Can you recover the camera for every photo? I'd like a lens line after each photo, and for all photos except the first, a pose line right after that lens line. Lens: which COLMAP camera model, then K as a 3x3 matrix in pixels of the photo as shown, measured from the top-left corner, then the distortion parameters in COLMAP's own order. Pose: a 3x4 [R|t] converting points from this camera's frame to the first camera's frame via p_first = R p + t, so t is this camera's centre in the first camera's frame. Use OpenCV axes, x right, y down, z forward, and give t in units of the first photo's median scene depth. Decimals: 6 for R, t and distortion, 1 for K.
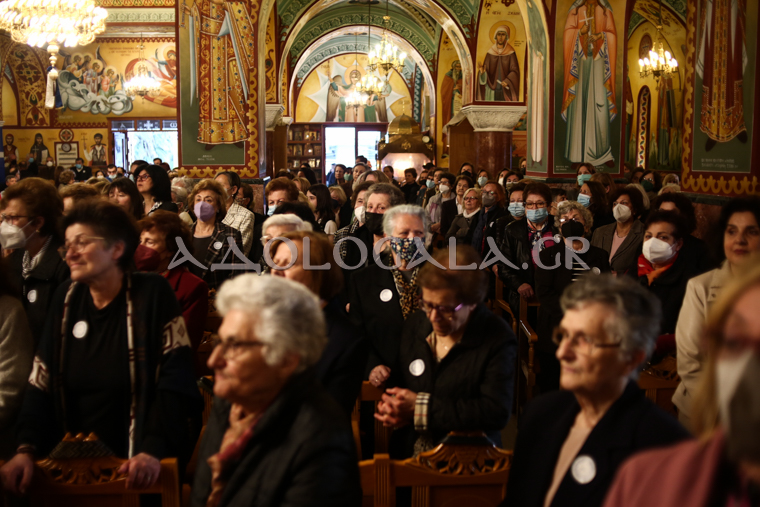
lens RADIAL K [[743.5, 0, 380.0], [0, 743.5, 253.5], [0, 0, 1]] dist [-0.142560, 0.084205]
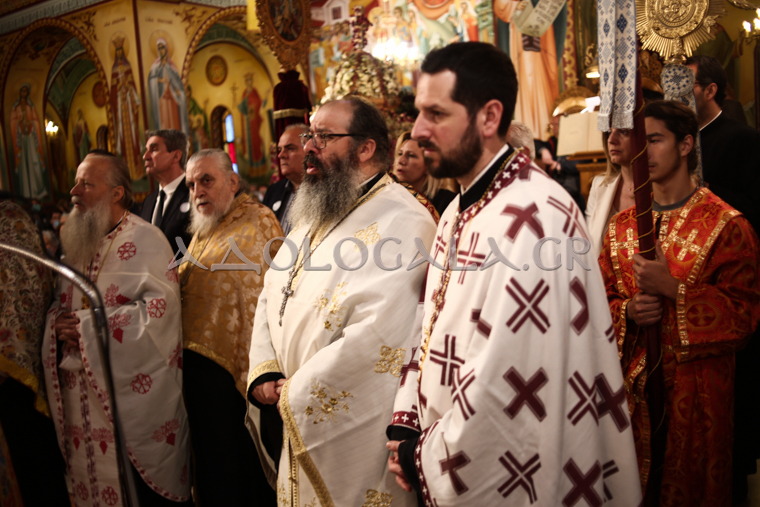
lens RADIAL K [[743.5, 0, 380.0], [0, 743.5, 253.5], [0, 0, 1]] dist [-0.142560, 0.084205]
pose [[0.612343, -0.147657, 0.776681, -0.386800], [0.177729, 0.982968, 0.046751, 0.047690], [-0.770356, 0.109410, 0.628157, -0.460597]]
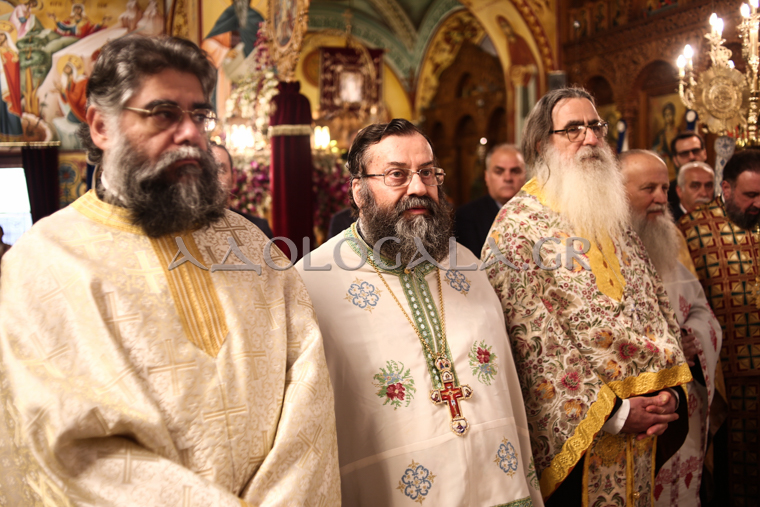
lens RADIAL K [[743.5, 0, 380.0], [0, 743.5, 253.5], [0, 0, 1]] dist [-0.142560, 0.084205]
pose [[-0.288924, -0.062239, 0.955327, -0.439806], [0.147551, 0.983066, 0.108671, 0.004908], [-0.945913, 0.172357, -0.274848, -0.085804]]
